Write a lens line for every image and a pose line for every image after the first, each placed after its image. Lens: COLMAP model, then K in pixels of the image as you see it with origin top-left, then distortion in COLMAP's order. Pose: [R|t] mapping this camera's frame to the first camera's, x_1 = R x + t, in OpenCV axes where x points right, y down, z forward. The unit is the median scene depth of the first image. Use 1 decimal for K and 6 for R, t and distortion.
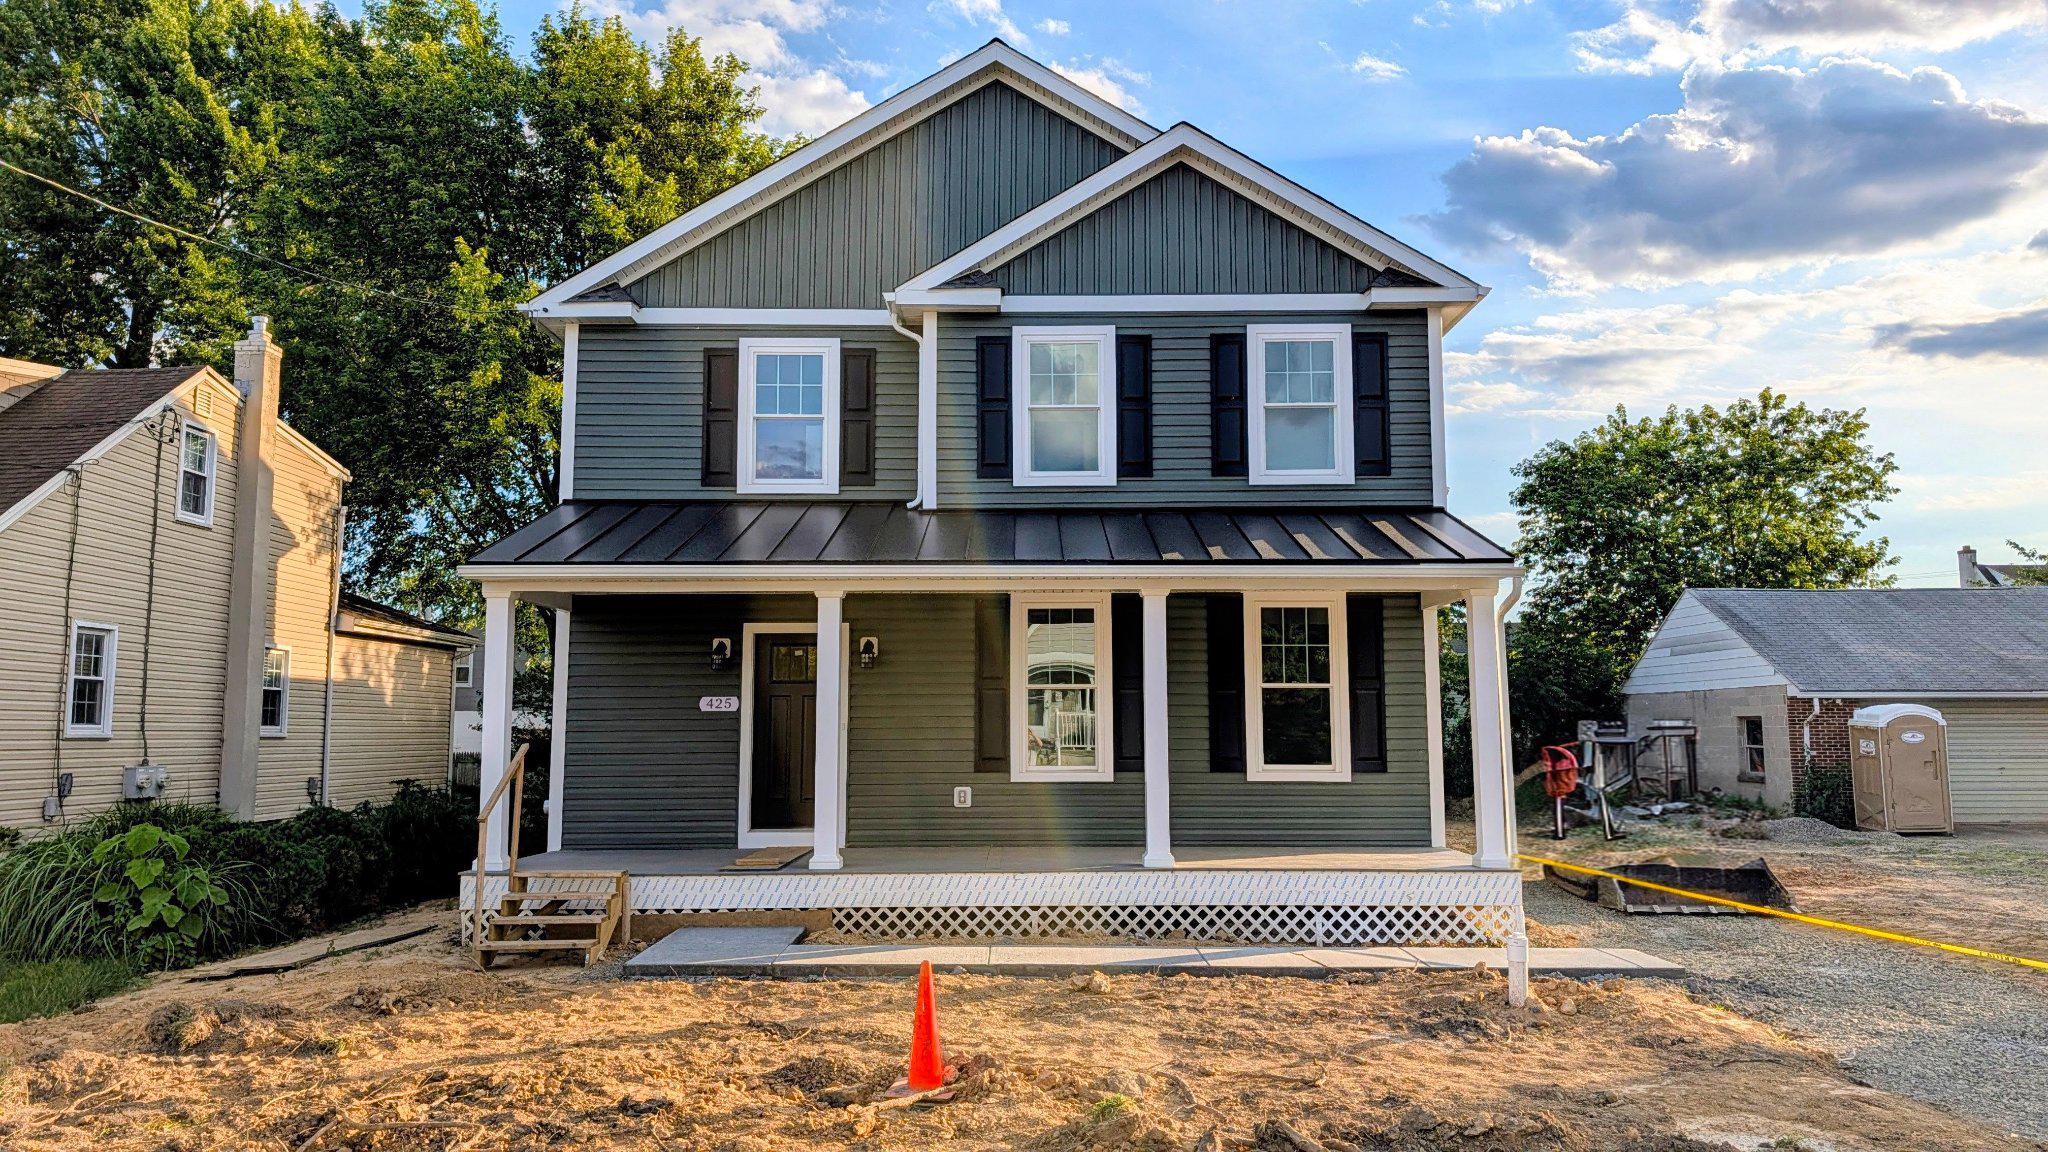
lens RADIAL K [[1514.6, 0, 1030.7], [0, 1514.6, 577.4], [0, 0, 1]] dist [0.035941, -0.028804]
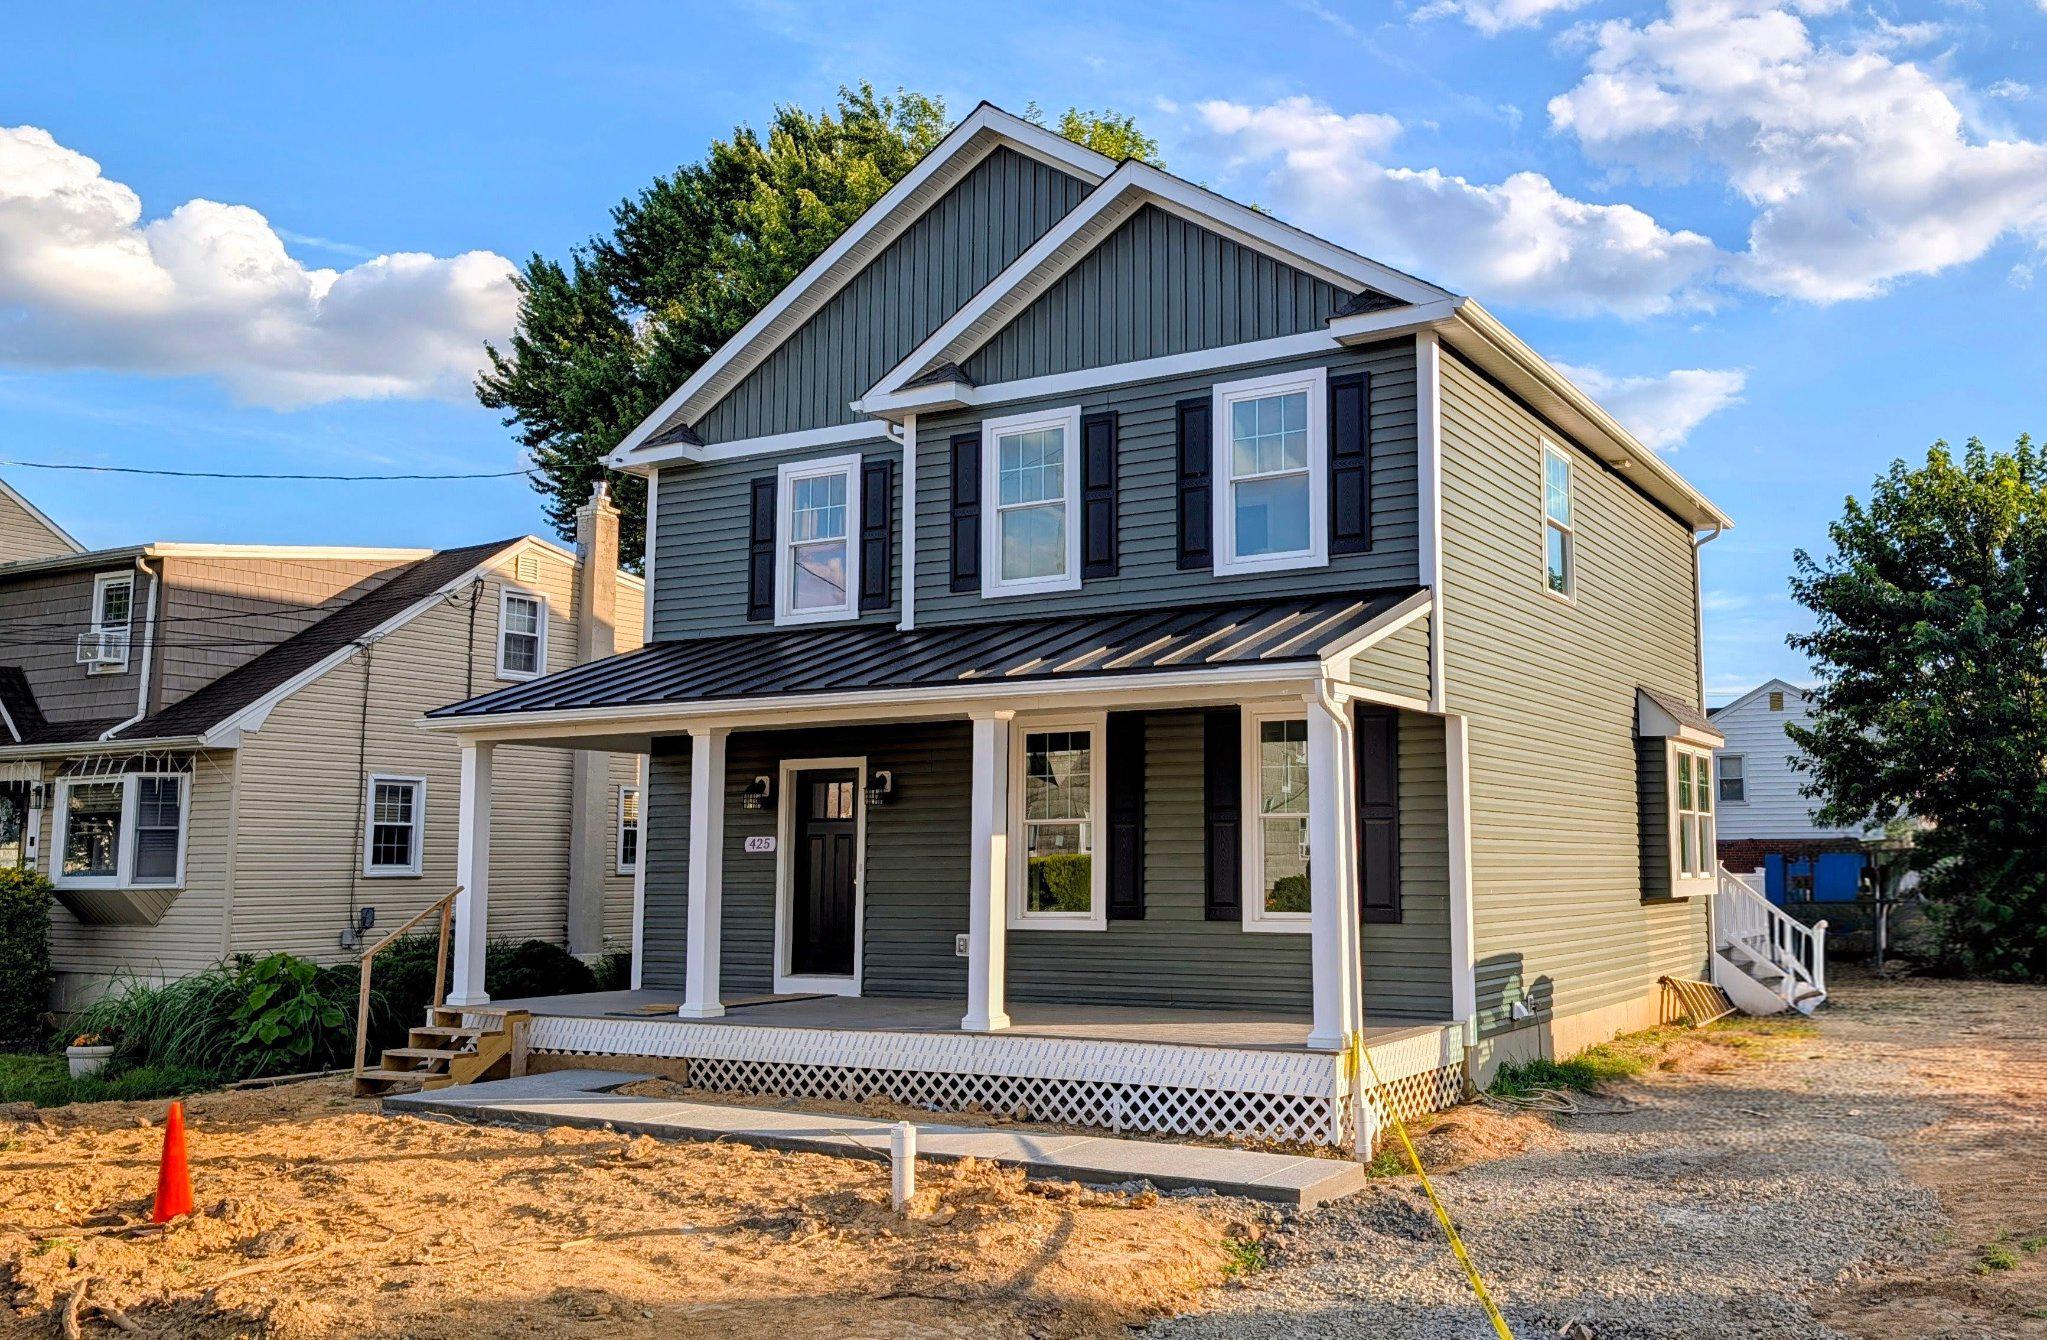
lens RADIAL K [[1760.7, 0, 1184.1], [0, 1760.7, 677.2], [0, 0, 1]] dist [0.049717, -0.059495]
pose [[0.873910, -0.052388, -0.483256, 0.588535], [0.050632, 0.998578, -0.016690, 0.009387], [0.483444, -0.009882, 0.875320, 0.143411]]
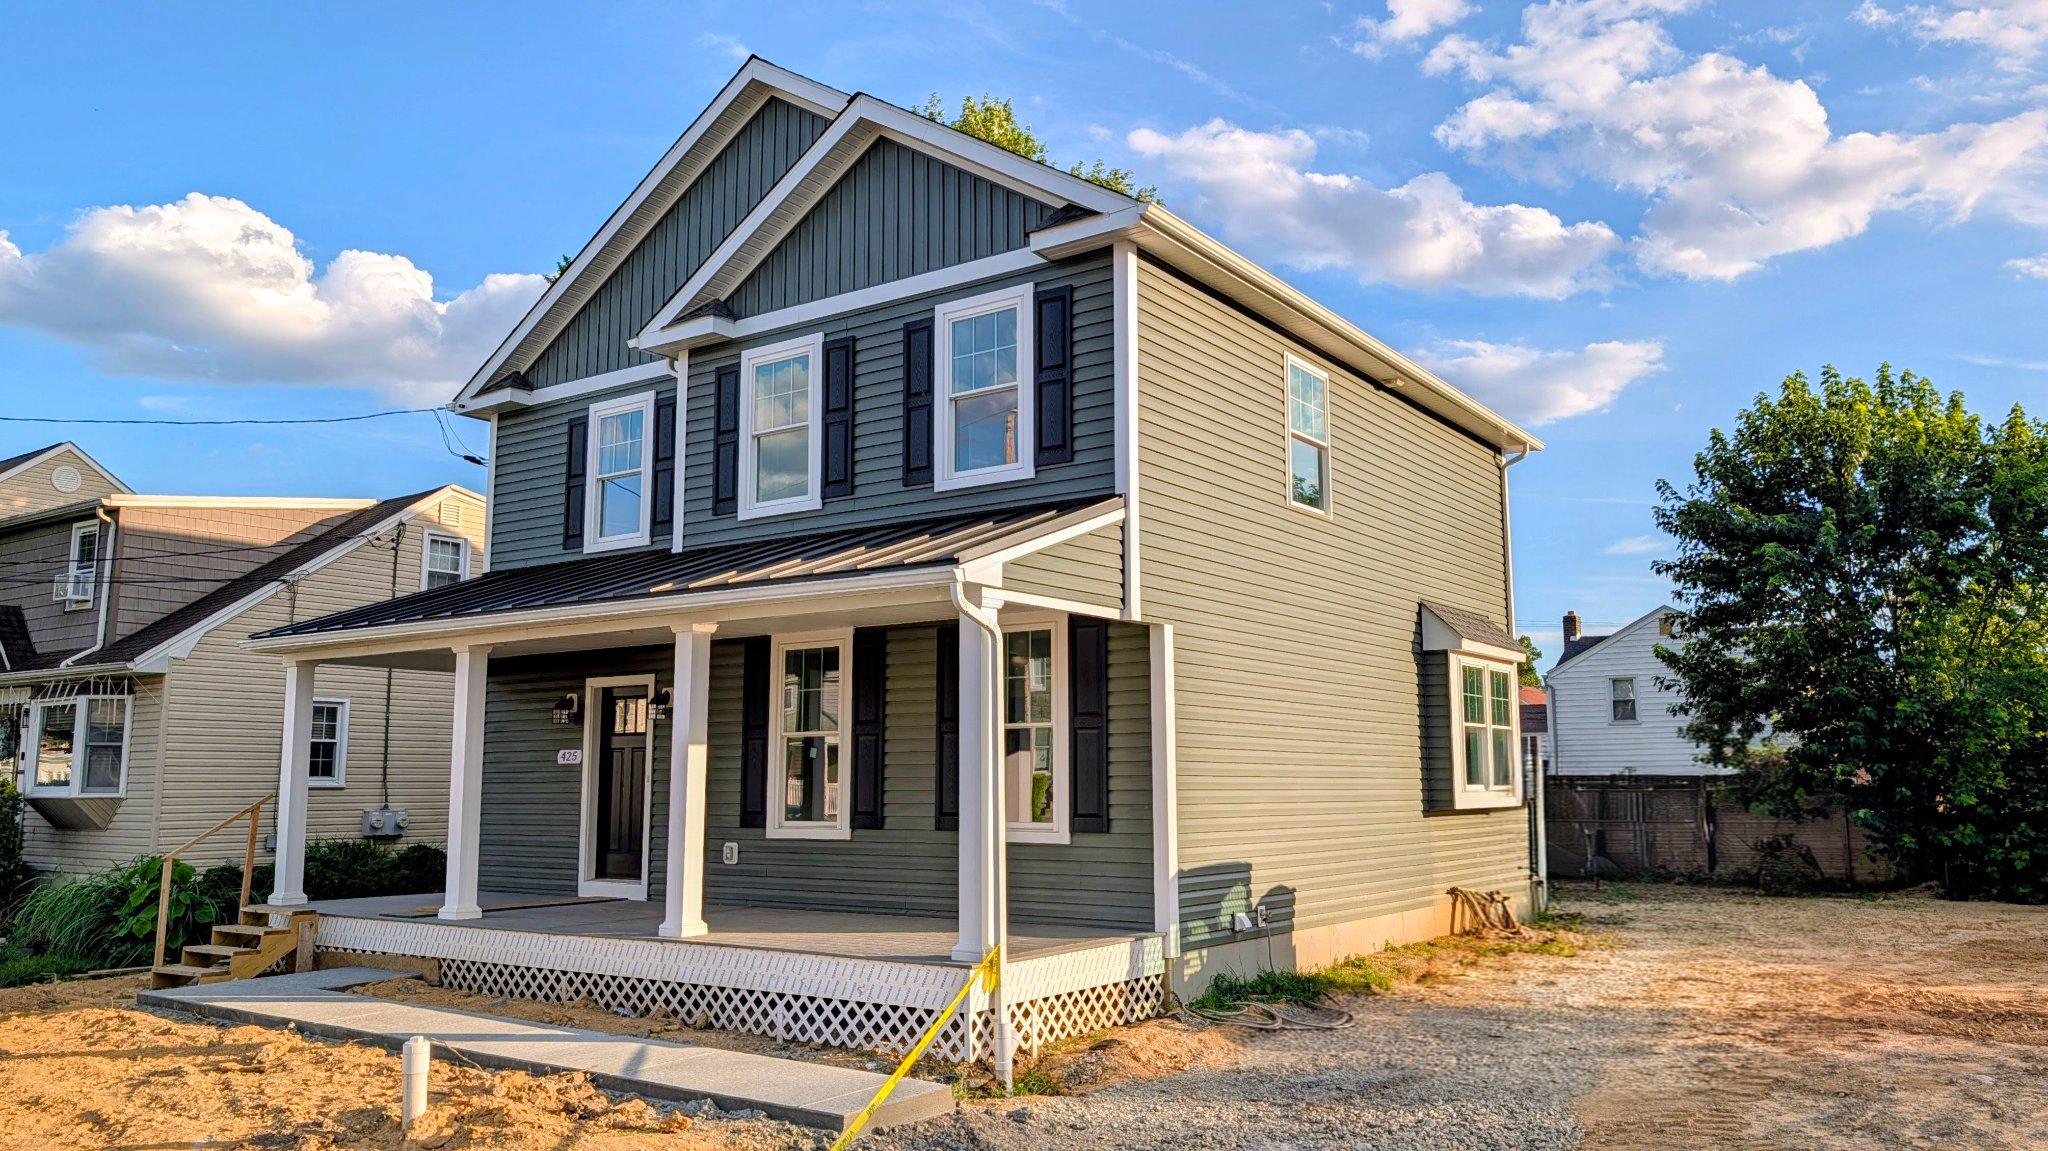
lens RADIAL K [[1514.6, 0, 1027.9], [0, 1514.6, 588.7], [0, 0, 1]] dist [0.035941, -0.028804]
pose [[0.811449, -0.073915, -0.579730, 0.669354], [0.059214, 0.997263, -0.044268, 0.033466], [0.581416, 0.001593, 0.813605, 0.335678]]
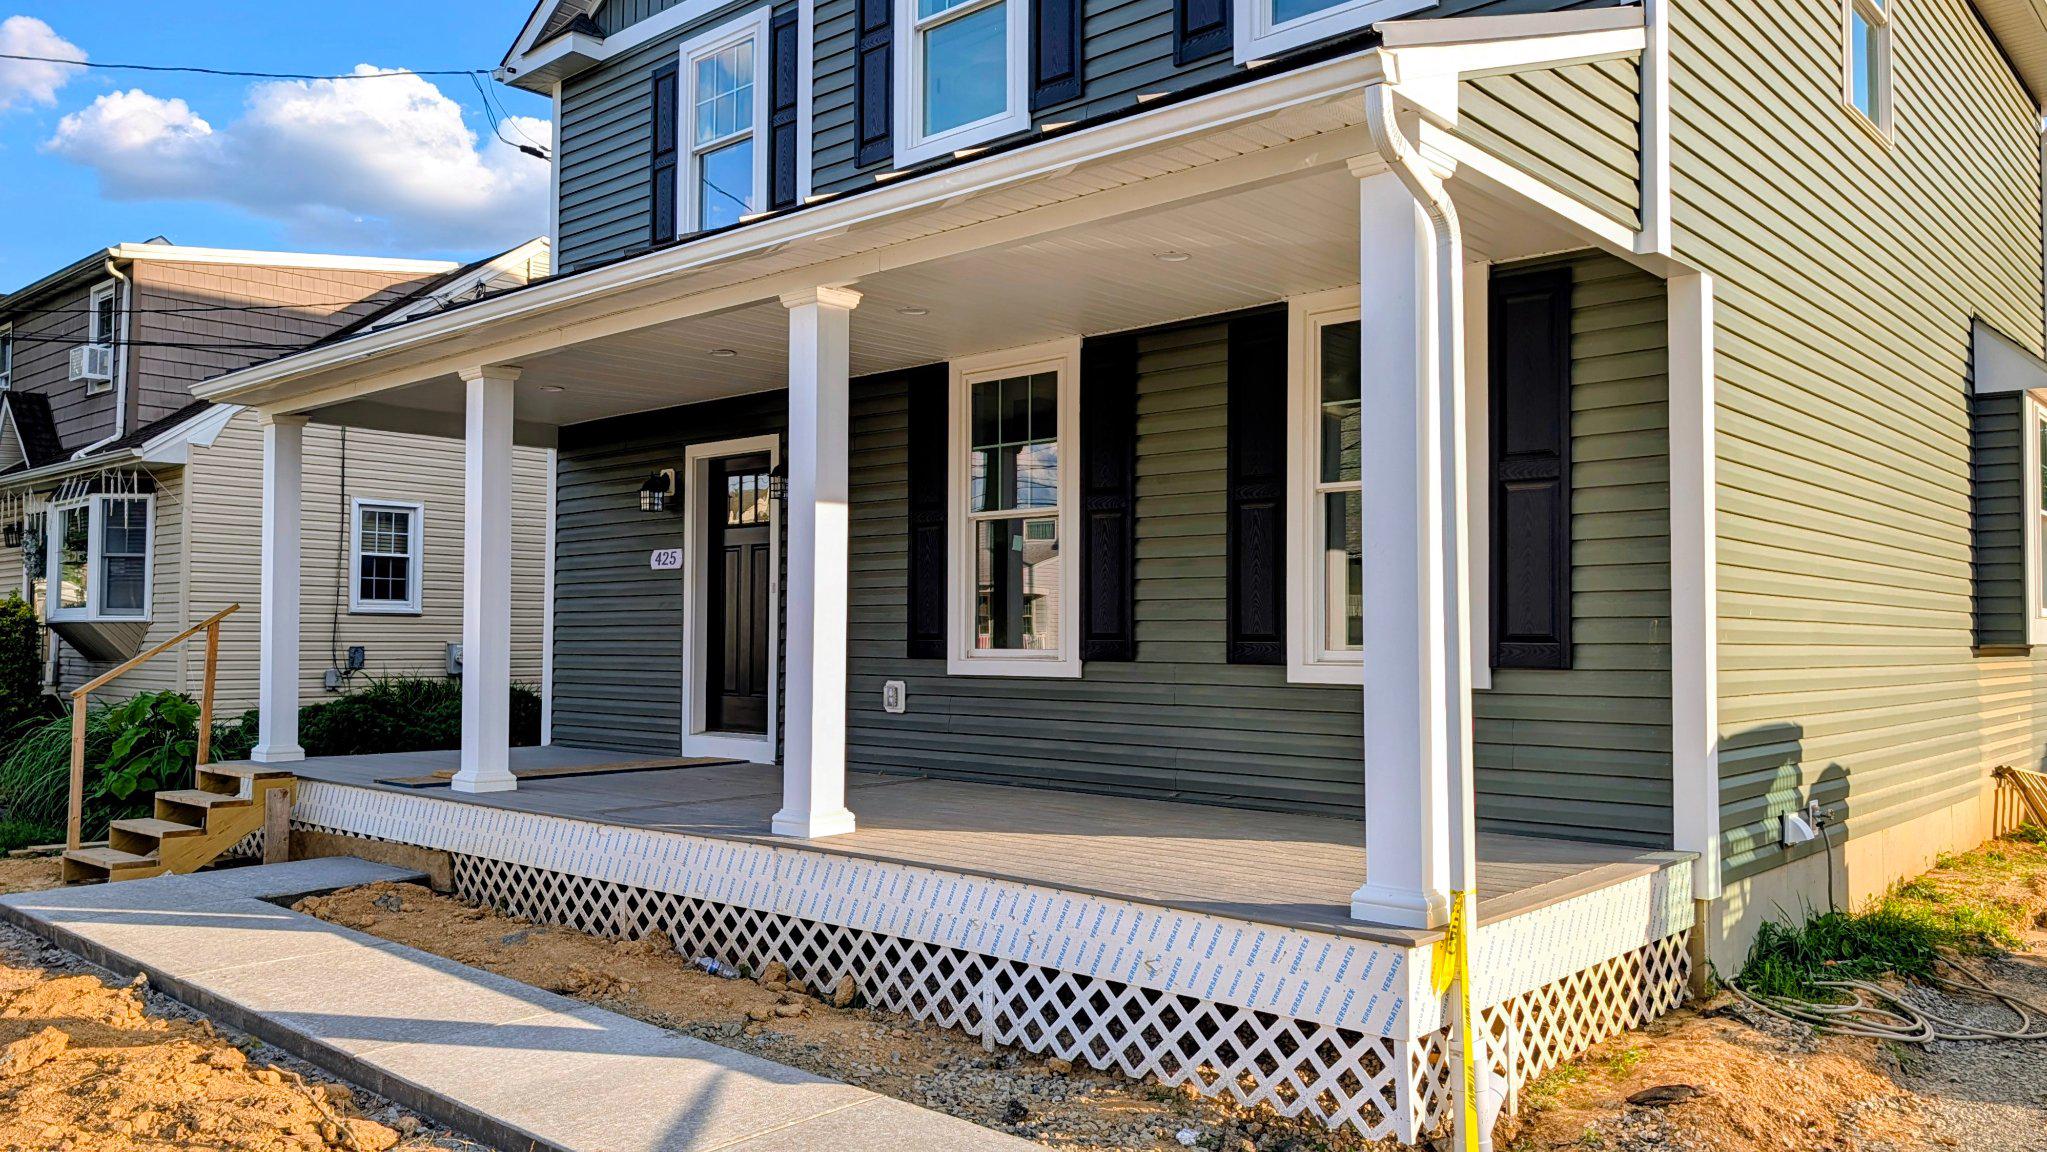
lens RADIAL K [[1513.9, 0, 1003.6], [0, 1513.9, 595.4], [0, 0, 1]] dist [0.035941, -0.028804]
pose [[0.734879, -0.013911, -0.678055, 0.410757], [0.061418, 0.997046, 0.046110, 0.077760], [0.675411, -0.075530, 0.733563, 0.578498]]
